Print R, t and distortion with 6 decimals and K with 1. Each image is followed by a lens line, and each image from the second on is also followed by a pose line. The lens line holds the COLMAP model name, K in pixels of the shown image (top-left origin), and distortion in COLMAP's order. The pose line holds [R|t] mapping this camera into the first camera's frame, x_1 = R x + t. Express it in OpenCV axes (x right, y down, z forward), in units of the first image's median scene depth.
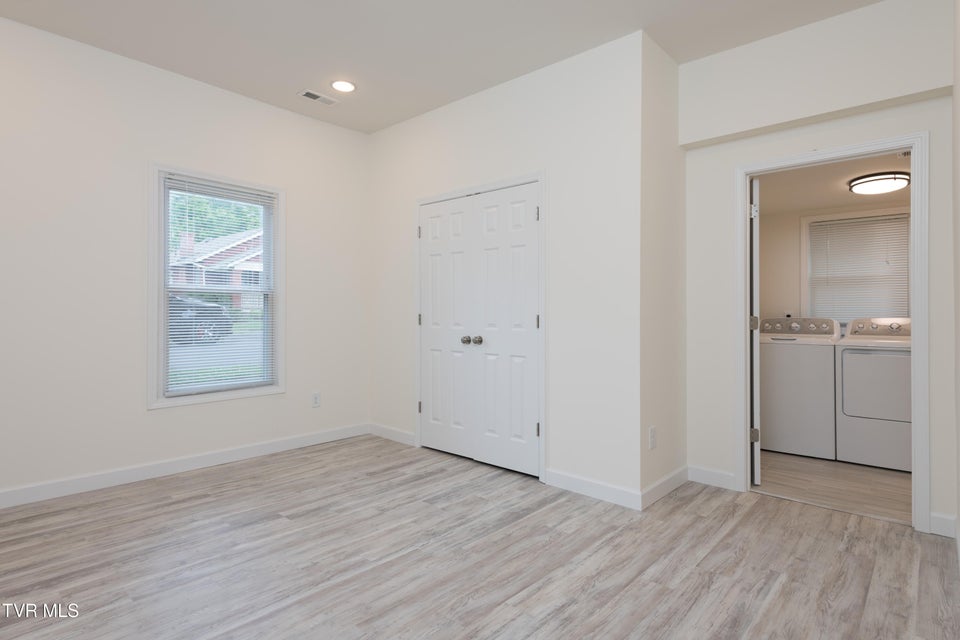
lens RADIAL K [[520.0, 0, 476.7], [0, 520.0, 308.5], [0, 0, 1]] dist [0.001754, 0.000176]
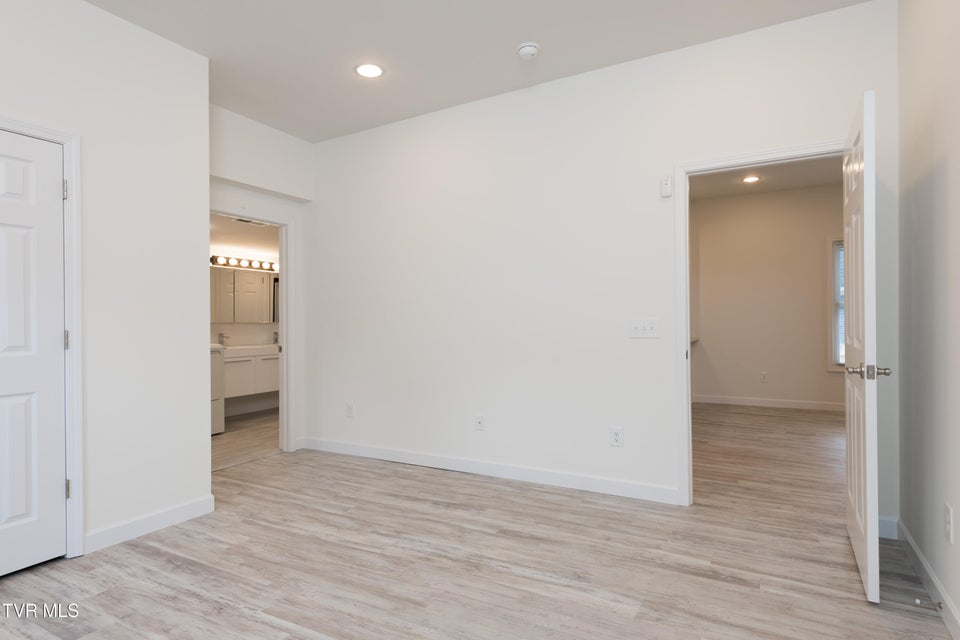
lens RADIAL K [[508.2, 0, 480.0], [0, 508.2, 320.0], [0, 0, 1]] dist [-0.002907, -0.000838]
pose [[-0.221825, -0.001718, 0.975085, -0.929830], [0.000288, 0.999998, 0.001827, -0.003461], [-0.975086, 0.000686, -0.221825, 0.797618]]
